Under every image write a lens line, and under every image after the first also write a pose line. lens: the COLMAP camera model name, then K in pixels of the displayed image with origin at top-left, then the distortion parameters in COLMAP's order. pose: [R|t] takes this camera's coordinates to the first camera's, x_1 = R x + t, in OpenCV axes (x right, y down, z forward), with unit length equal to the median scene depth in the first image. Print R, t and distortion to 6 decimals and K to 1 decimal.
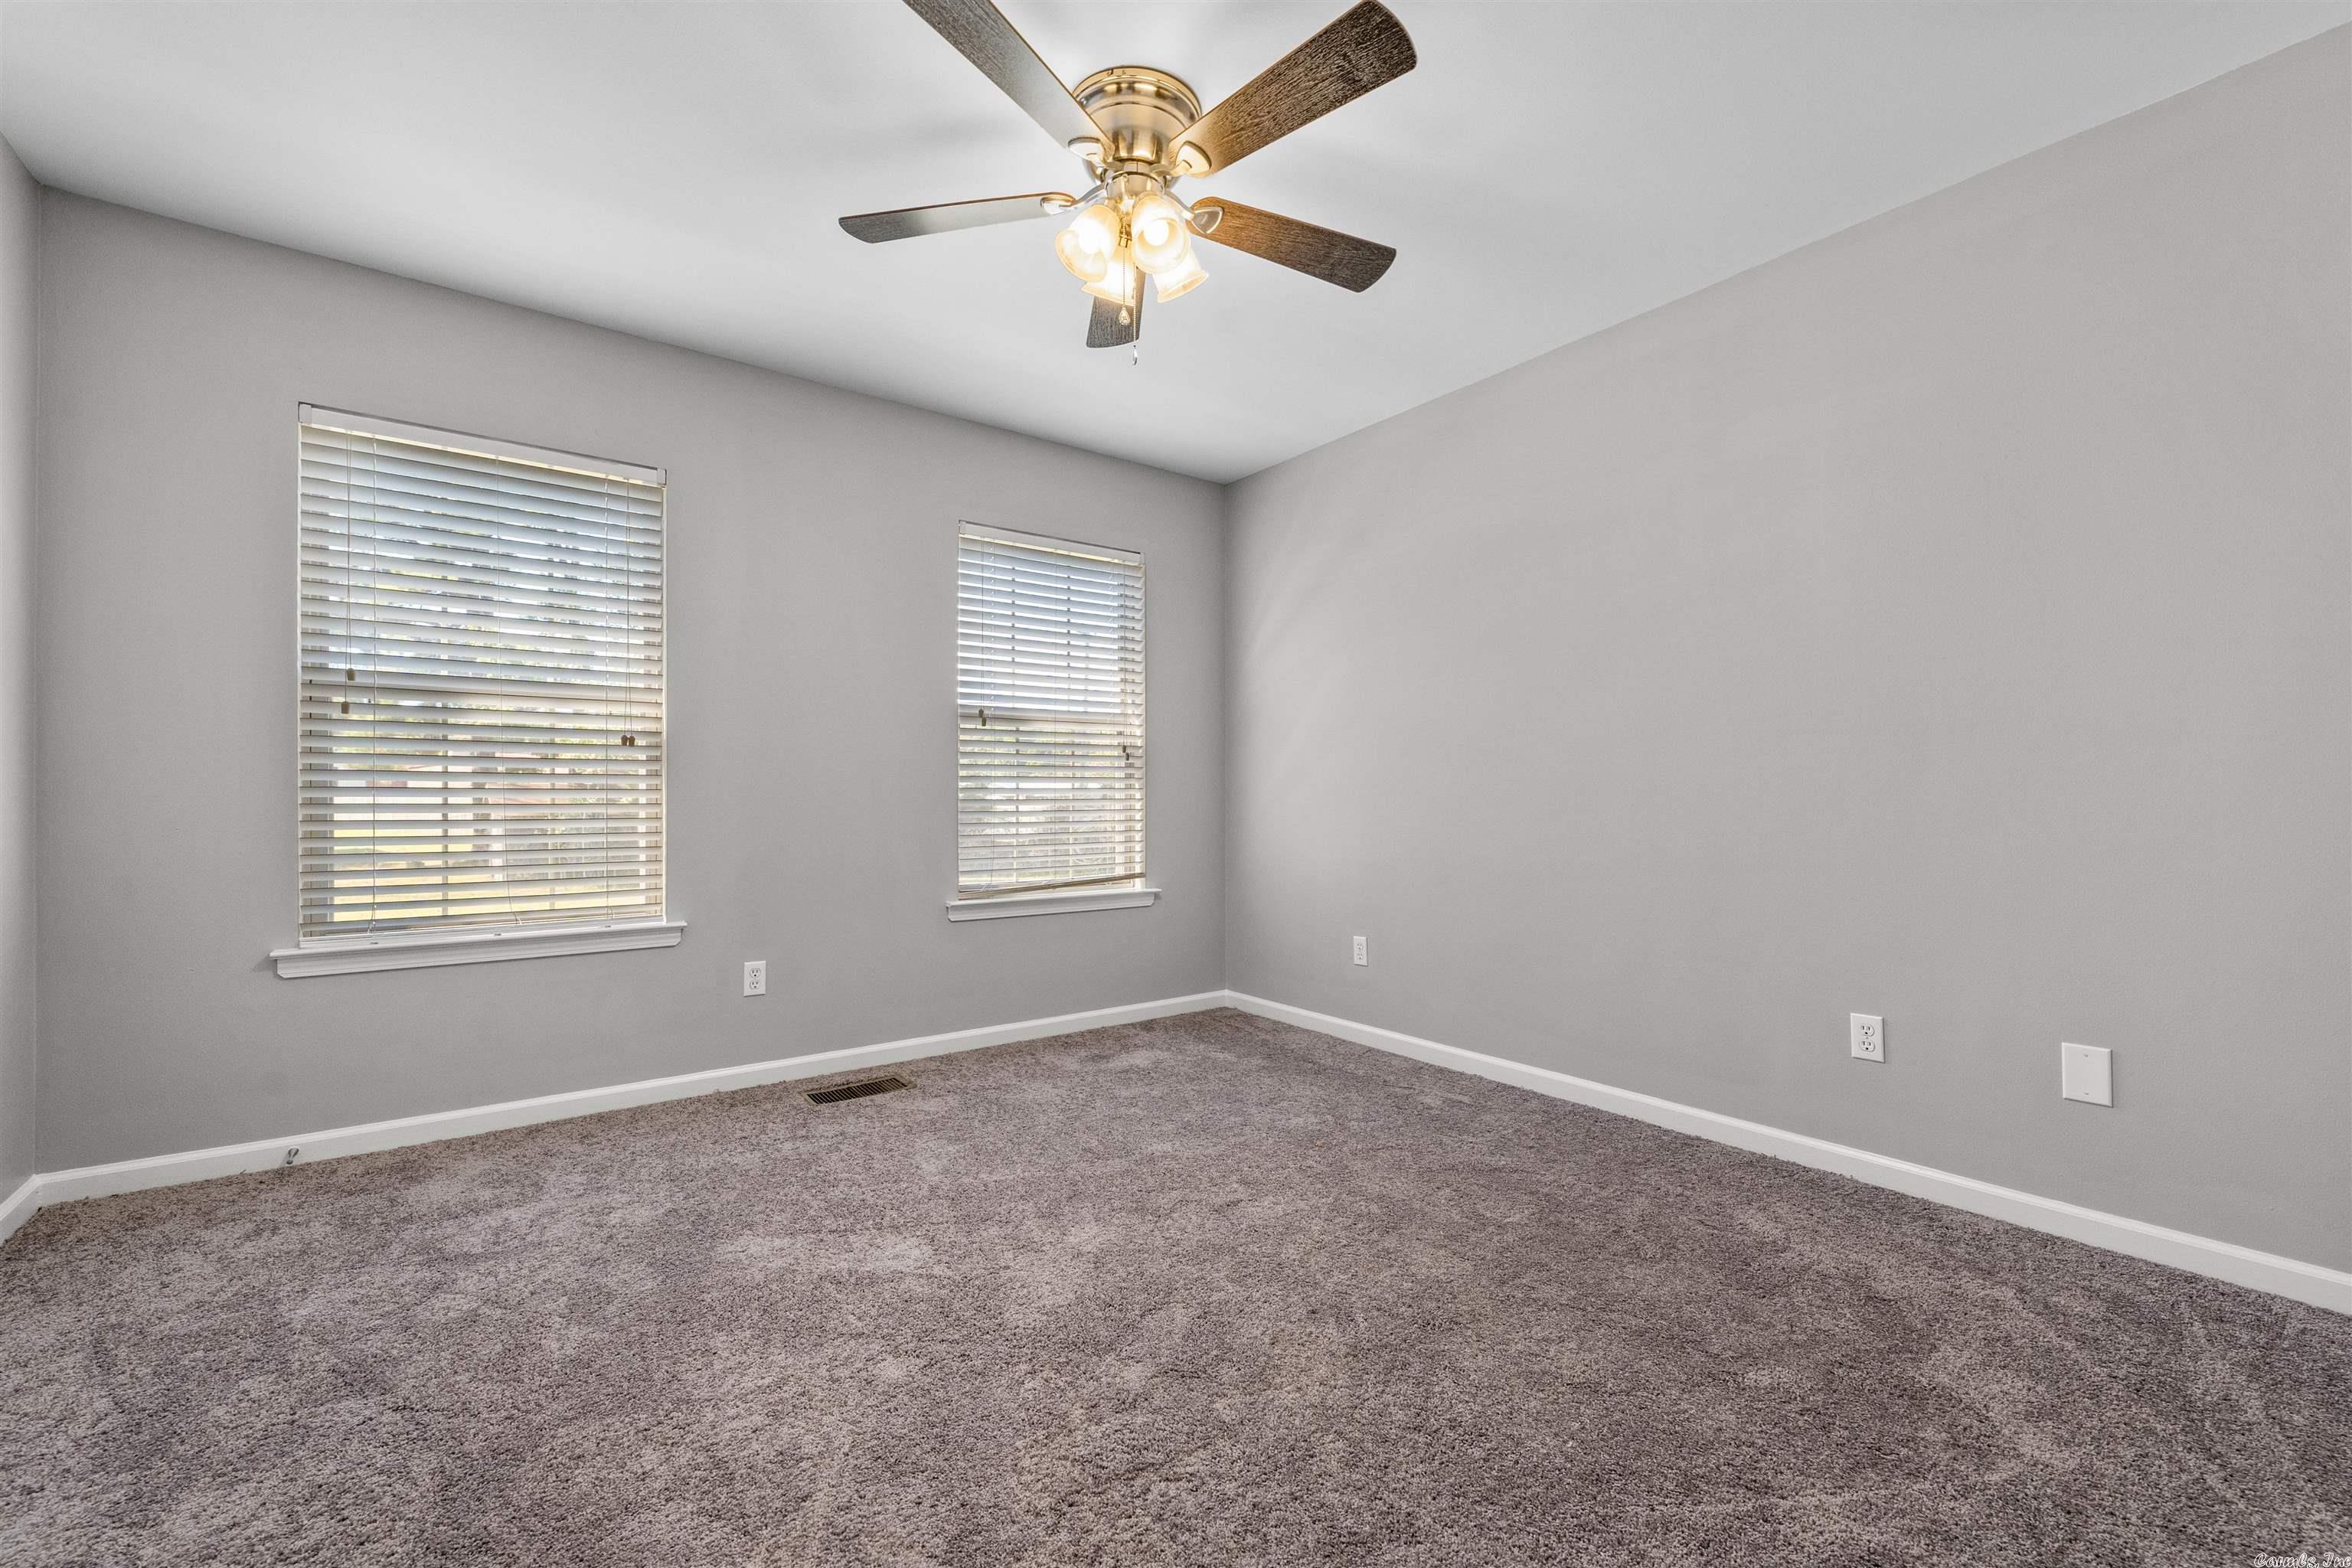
lens RADIAL K [[954.8, 0, 1172.1], [0, 954.8, 772.1], [0, 0, 1]] dist [-0.001085, -0.000097]
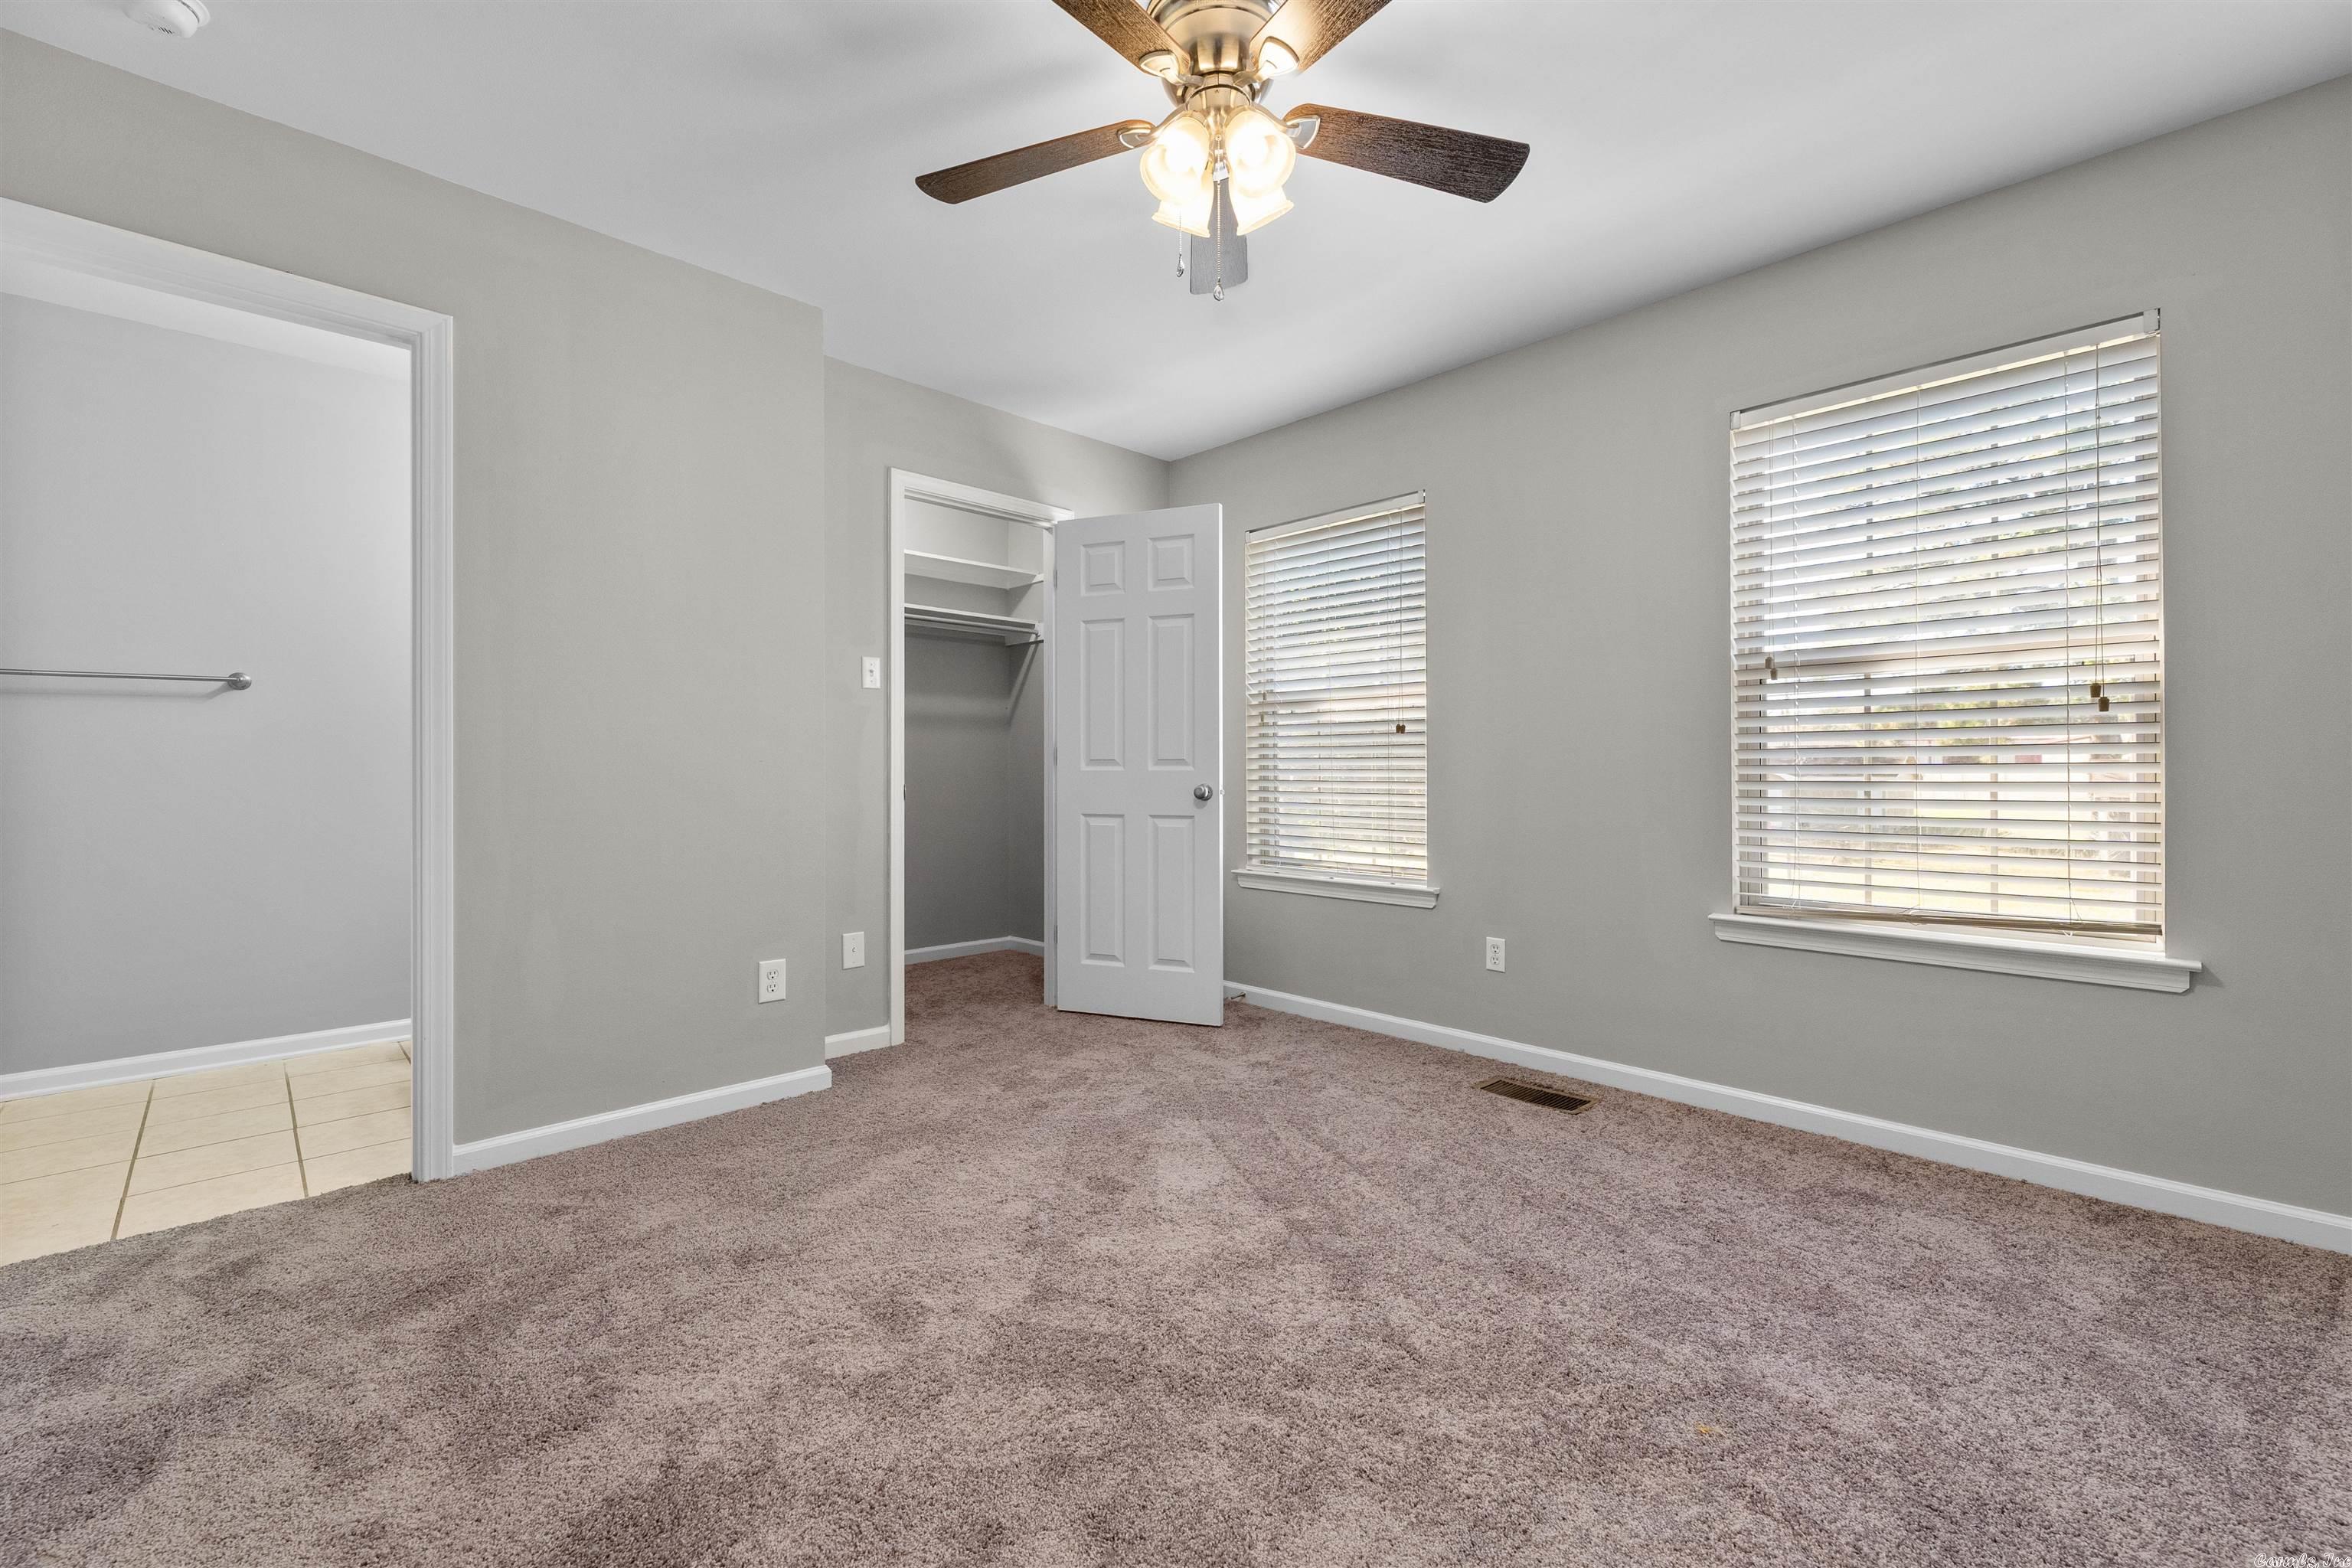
lens RADIAL K [[962.5, 0, 1167.0], [0, 962.5, 760.9], [0, 0, 1]] dist [-0.001438, -0.000692]
pose [[0.135694, -0.010306, -0.990697, 0.541698], [0.024138, 0.999683, -0.007094, 0.008731], [0.990457, -0.022951, 0.135900, 0.523286]]
